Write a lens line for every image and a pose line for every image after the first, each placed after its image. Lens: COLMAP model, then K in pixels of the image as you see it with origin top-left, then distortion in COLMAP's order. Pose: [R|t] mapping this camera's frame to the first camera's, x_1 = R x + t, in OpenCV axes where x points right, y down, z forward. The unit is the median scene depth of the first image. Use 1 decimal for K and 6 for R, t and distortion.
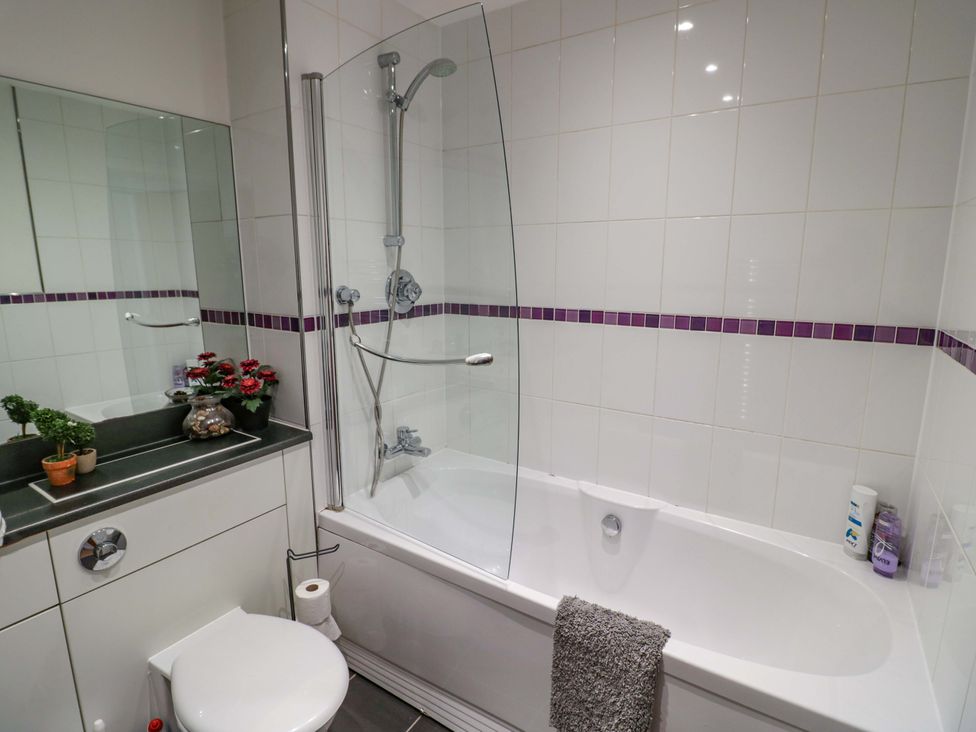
lens RADIAL K [[509.6, 0, 487.3], [0, 509.6, 351.0], [0, 0, 1]] dist [0.010499, -0.019868]
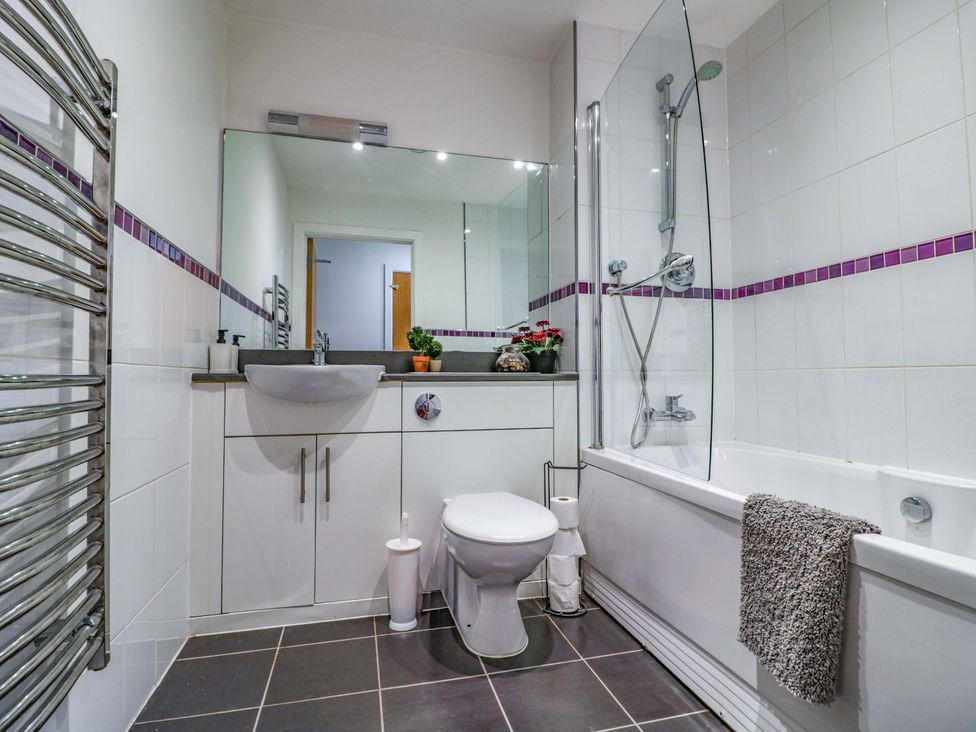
lens RADIAL K [[509.6, 0, 487.3], [0, 509.6, 351.0], [0, 0, 1]] dist [0.010499, -0.019868]
pose [[0.730784, -0.037500, -0.681578, 0.323516], [-0.119089, 0.976173, -0.181396, 0.348981], [0.672140, 0.213730, 0.708906, -0.018483]]
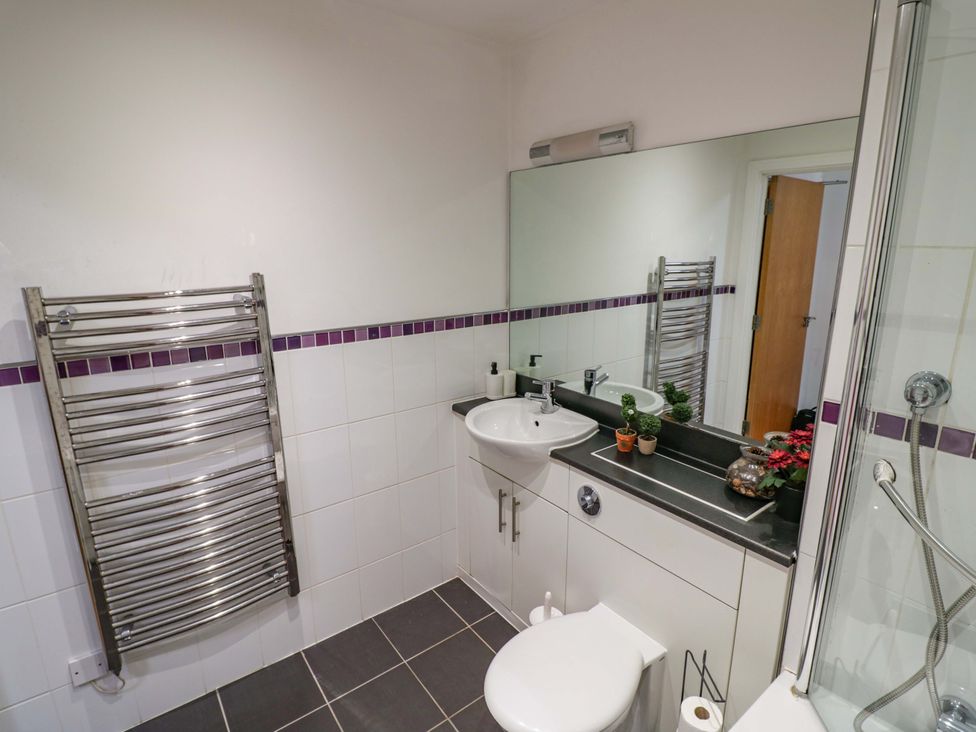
lens RADIAL K [[509.6, 0, 487.3], [0, 509.6, 351.0], [0, 0, 1]] dist [0.010499, -0.019868]
pose [[-0.343948, 0.195475, -0.918417, 0.365459], [-0.171415, 0.948585, 0.266091, -0.218071], [0.923210, 0.248952, -0.292757, 0.752143]]
